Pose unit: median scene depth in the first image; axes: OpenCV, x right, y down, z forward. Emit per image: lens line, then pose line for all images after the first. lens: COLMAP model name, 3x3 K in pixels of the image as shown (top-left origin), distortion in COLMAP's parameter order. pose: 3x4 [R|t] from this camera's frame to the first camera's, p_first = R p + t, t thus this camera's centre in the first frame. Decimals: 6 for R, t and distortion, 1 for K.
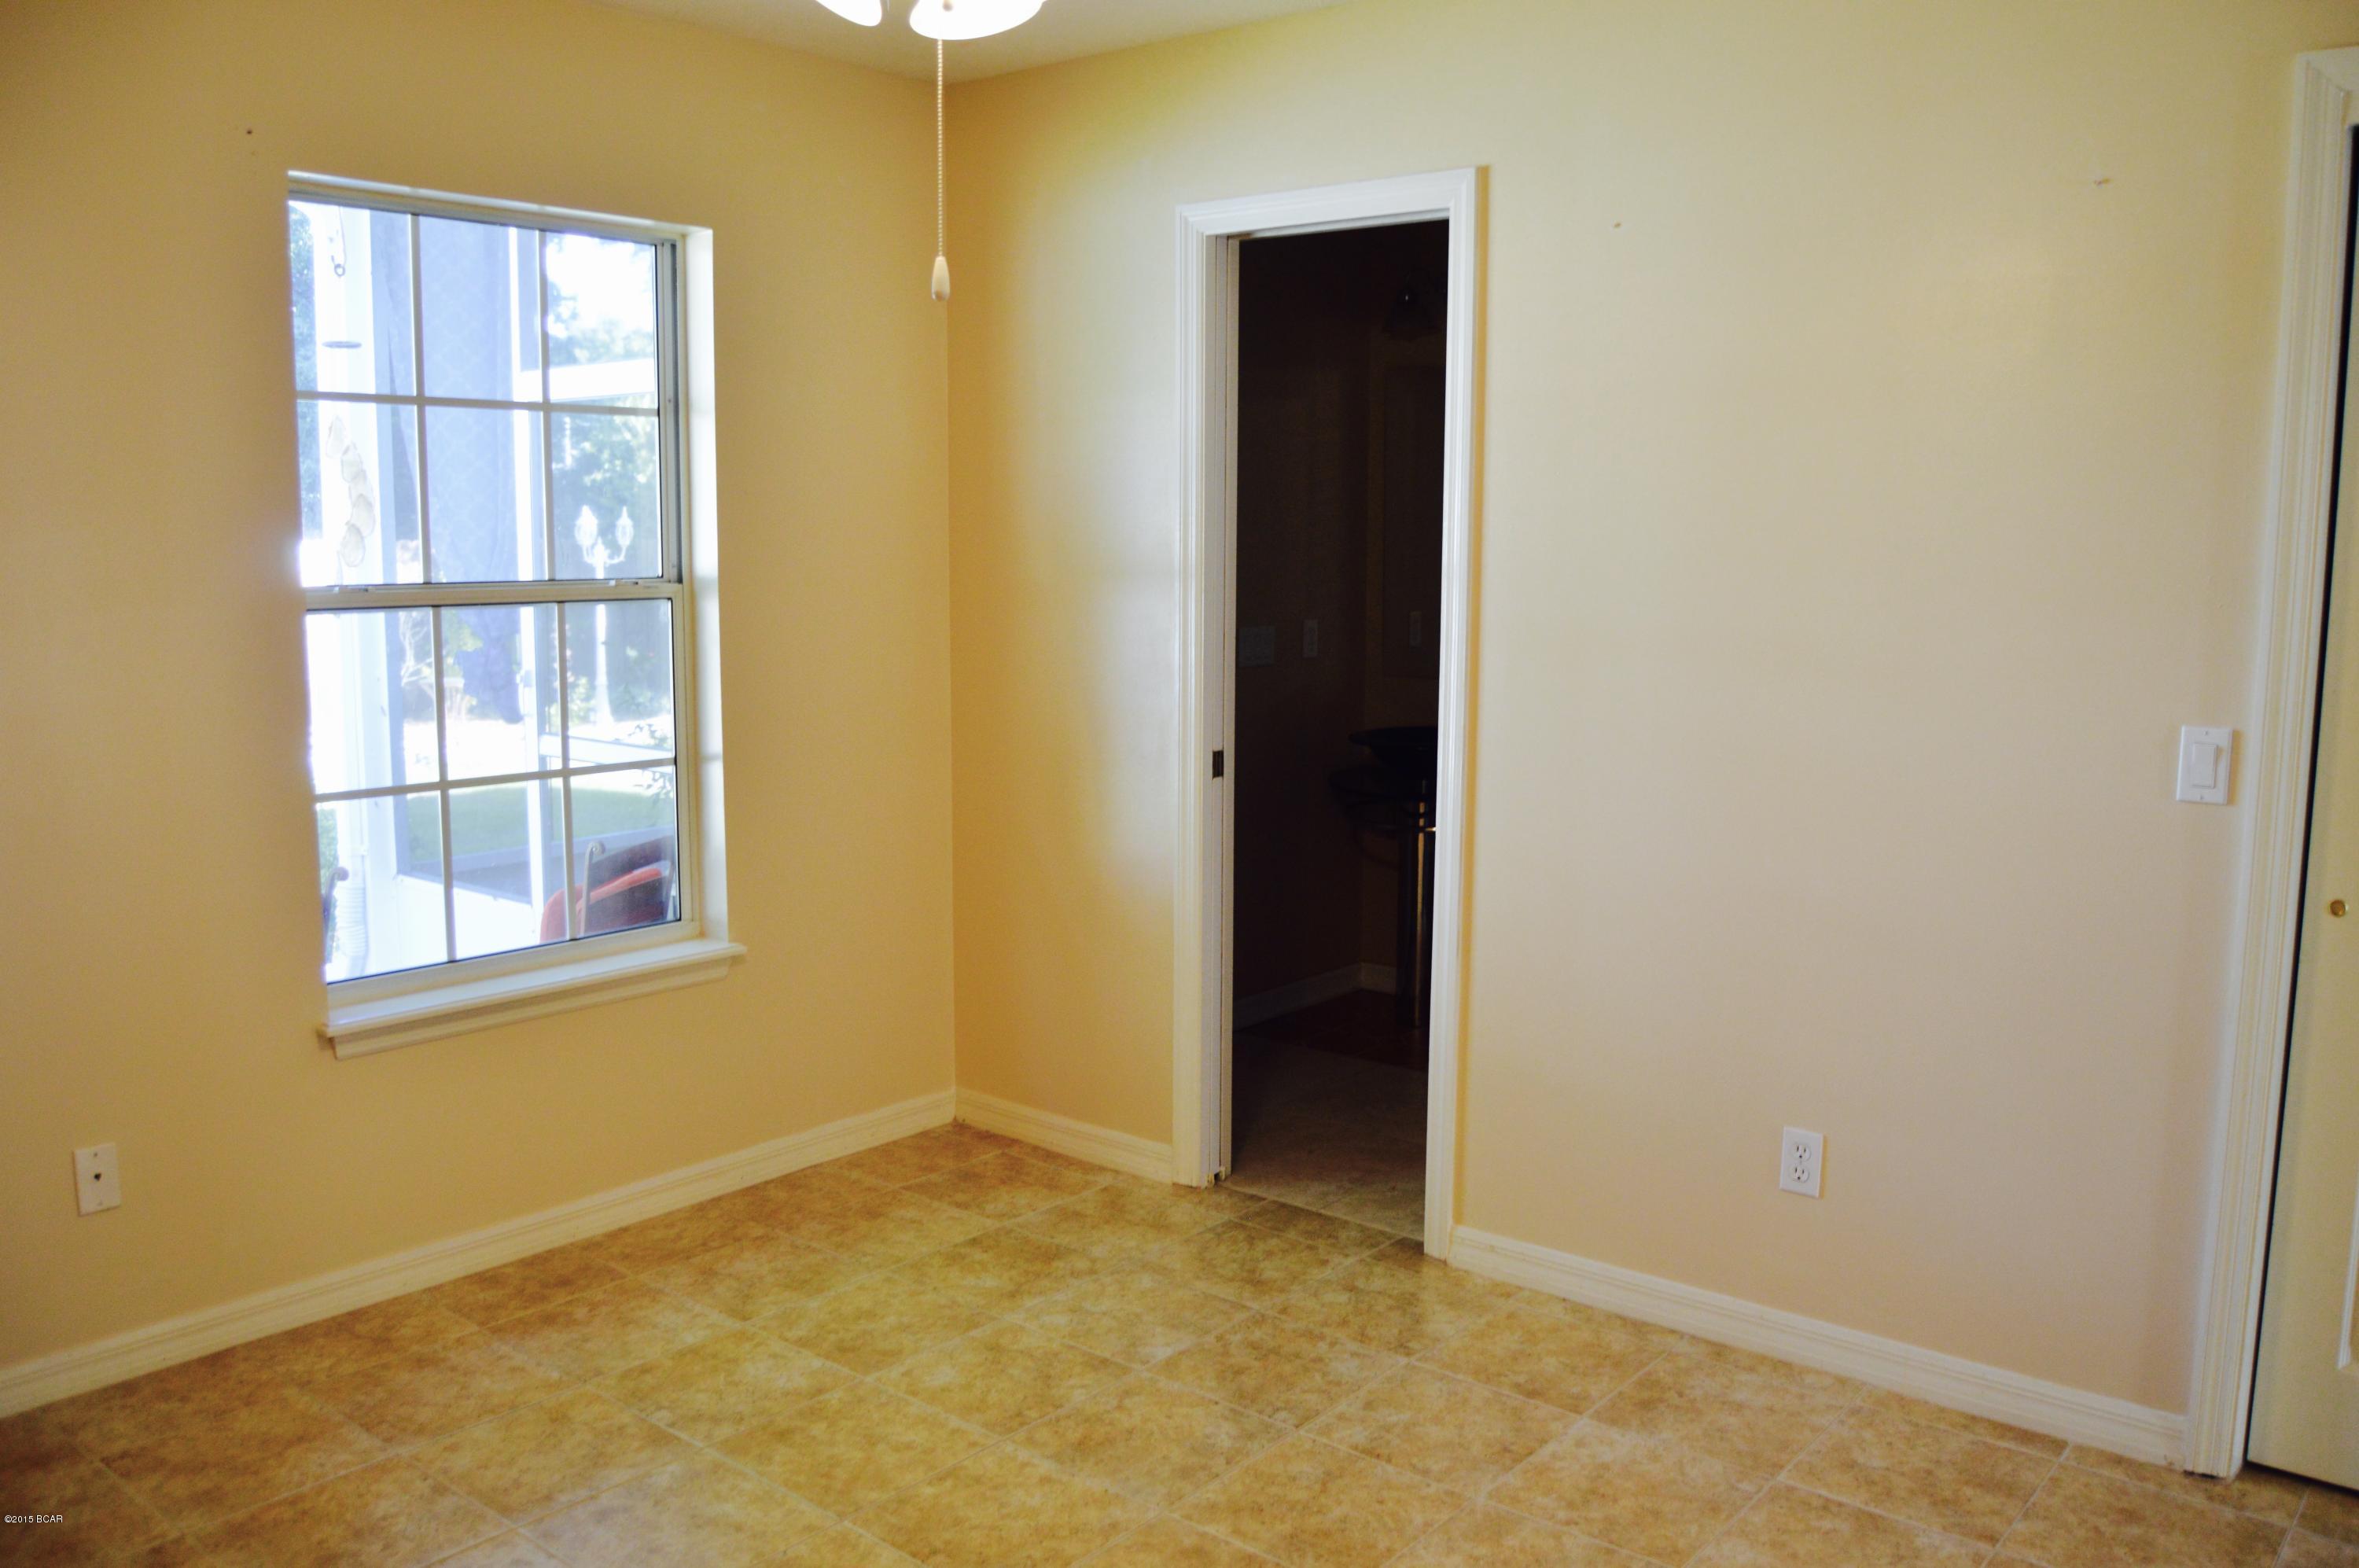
lens RADIAL K [[1874.3, 0, 1174.4], [0, 1874.3, 793.3], [0, 0, 1]] dist [-0.091938, 0.037258]
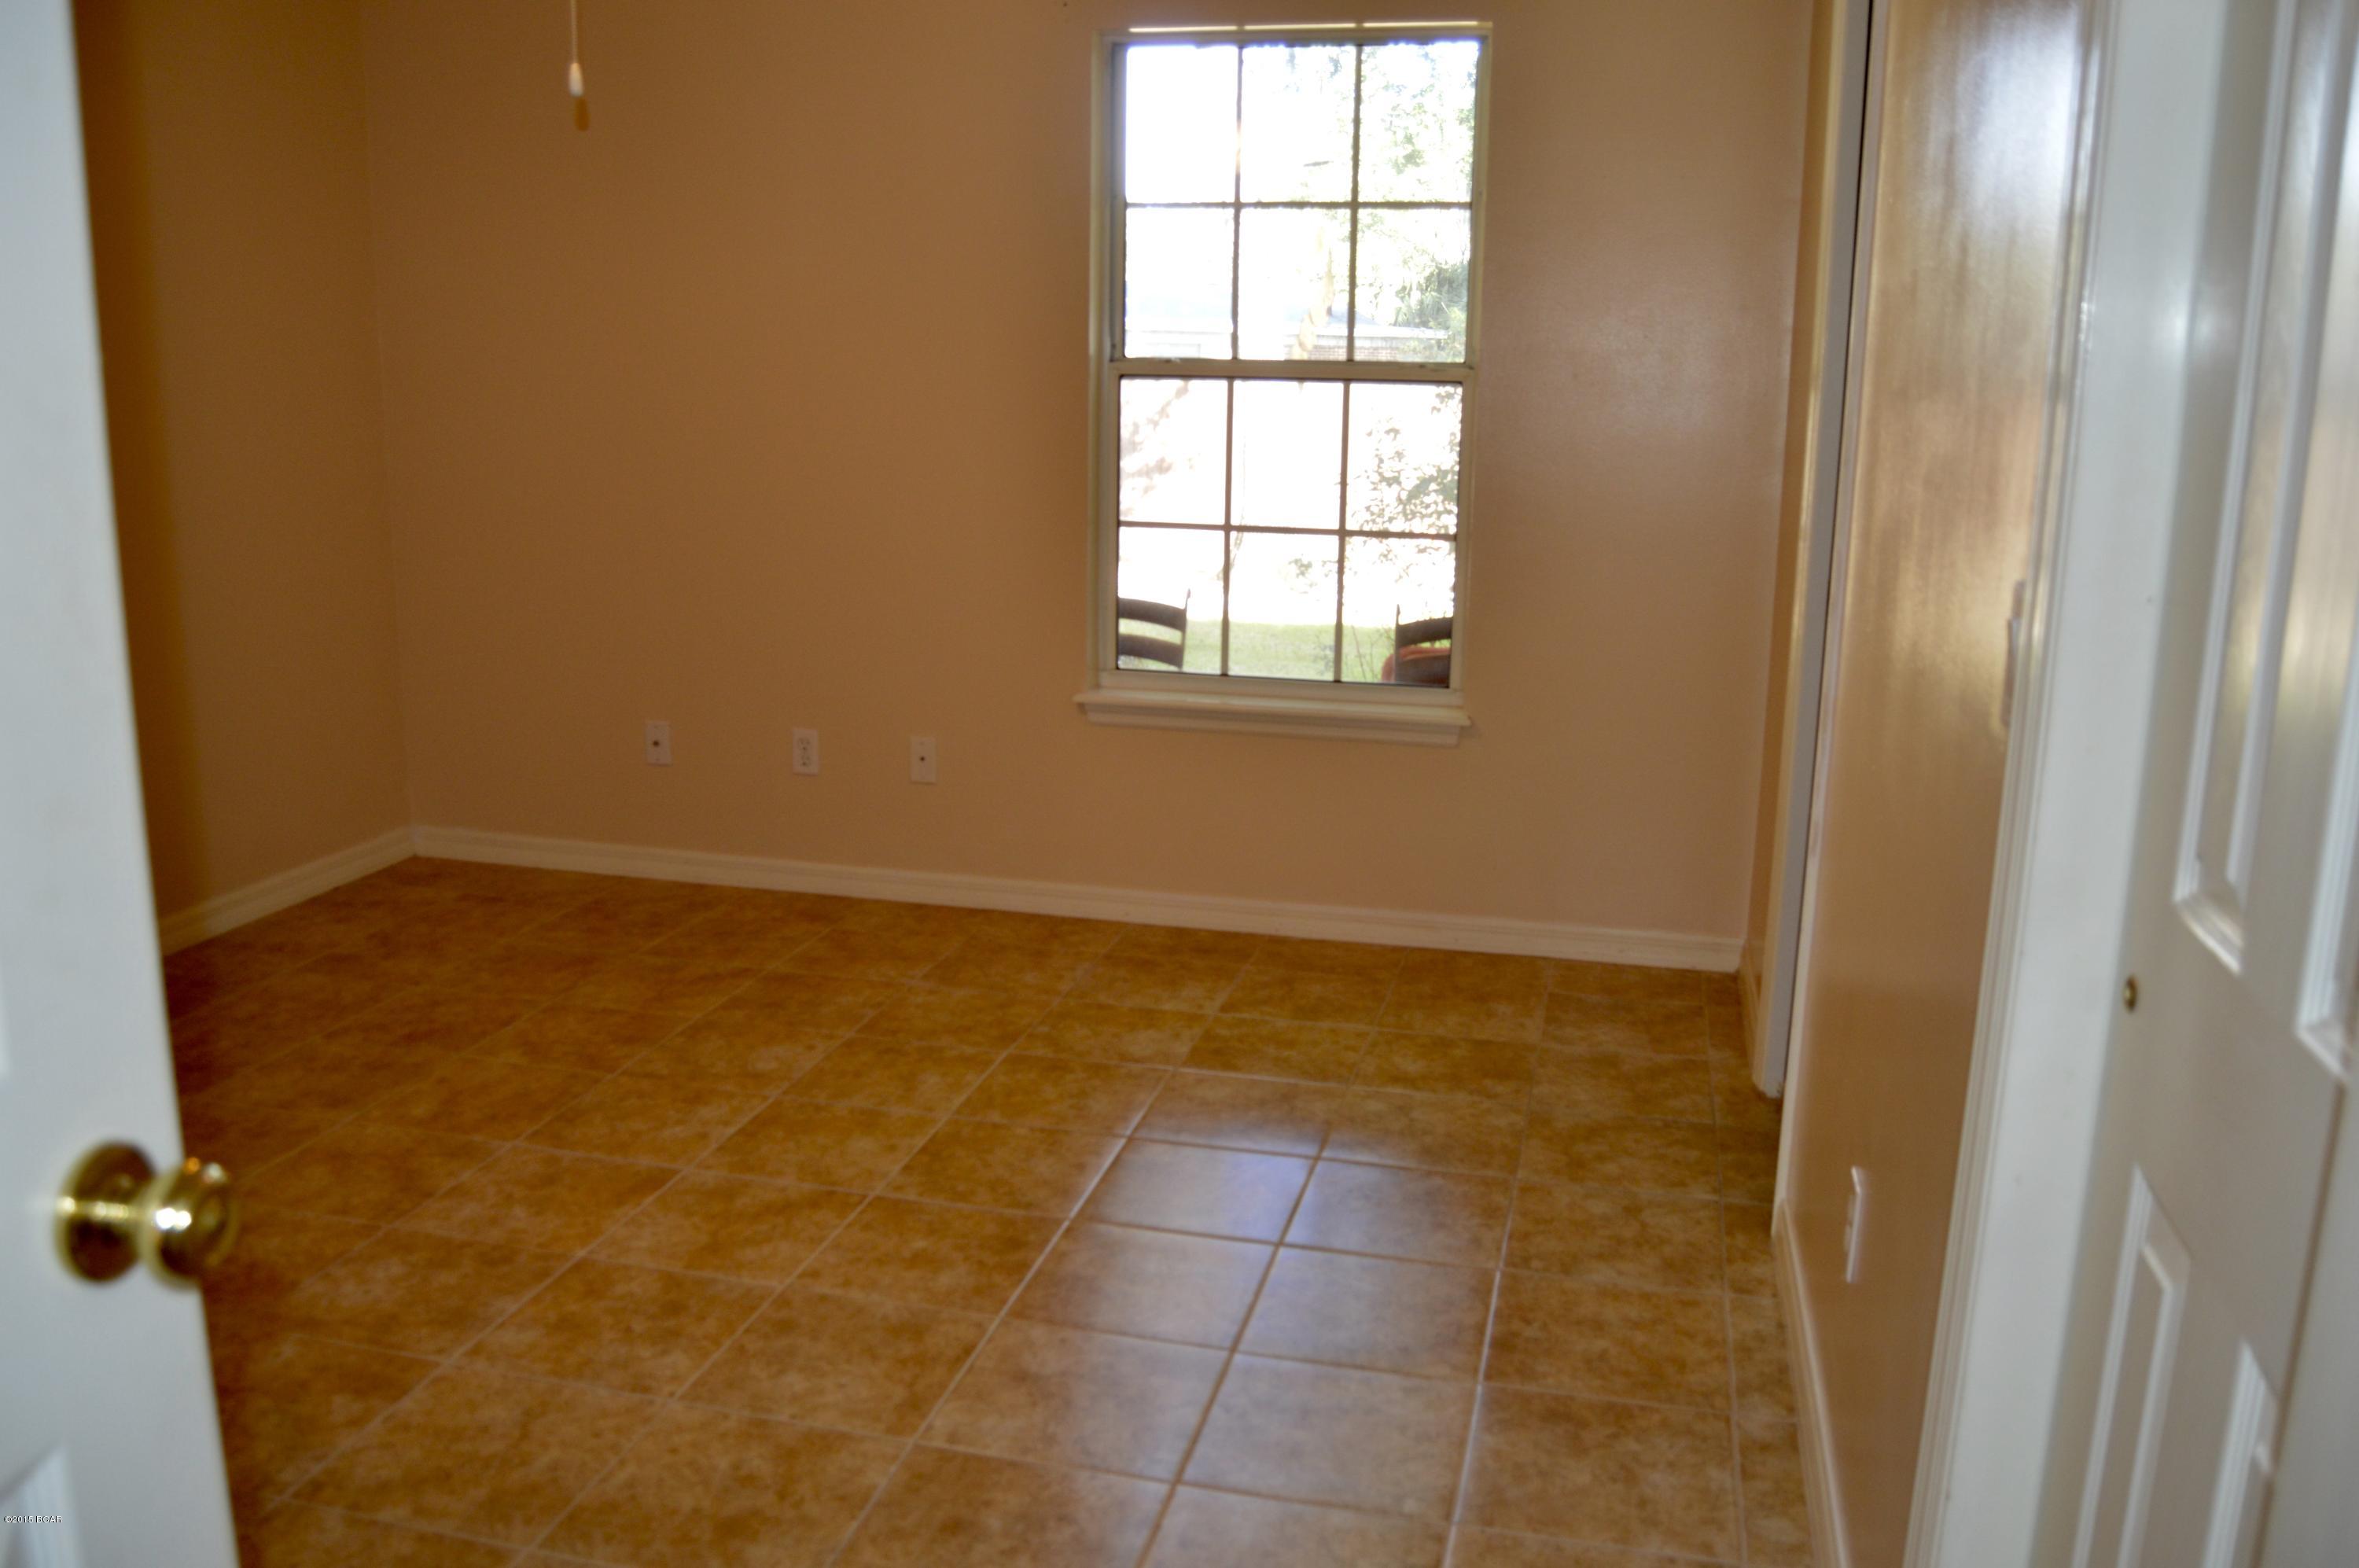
lens RADIAL K [[1874.3, 0, 1173.1], [0, 1874.3, 783.1], [0, 0, 1]] dist [-0.091938, 0.037258]
pose [[0.441100, 0.195572, -0.875890, 0.727200], [-0.138703, 0.979097, 0.148765, -0.018854], [0.886675, 0.055868, 0.459005, 0.438000]]
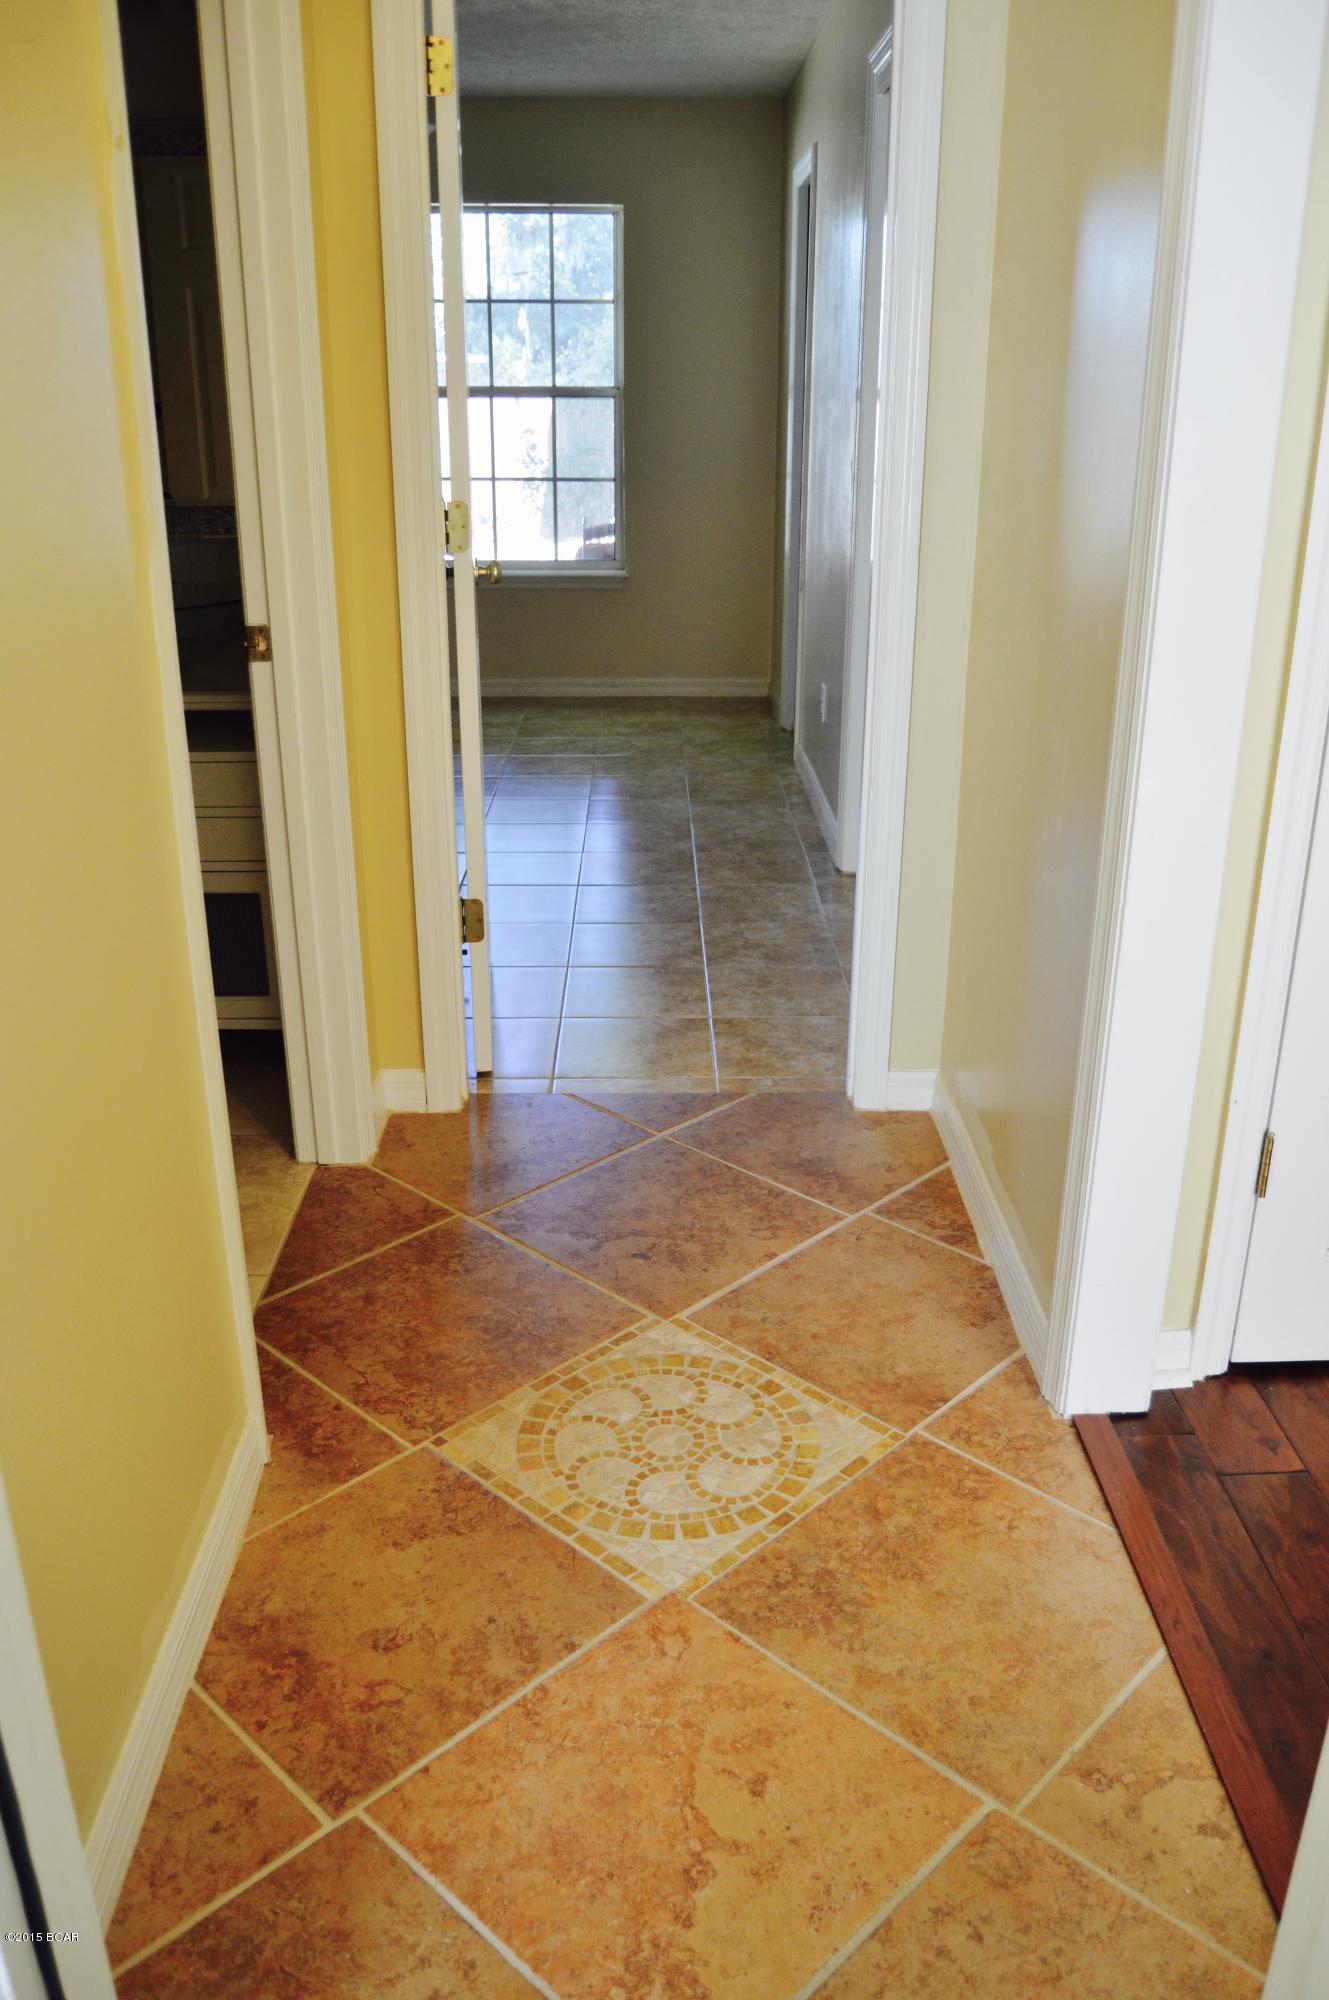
lens RADIAL K [[1589.0, 0, 669.0], [0, 1589.0, 1001.8], [0, 0, 1]] dist [-0.091938, 0.037258]
pose [[0.657189, 0.269923, -0.703736, 1.340232], [-0.104952, 0.957352, 0.269188, 0.071142], [0.746383, -0.103049, 0.657490, -0.179372]]
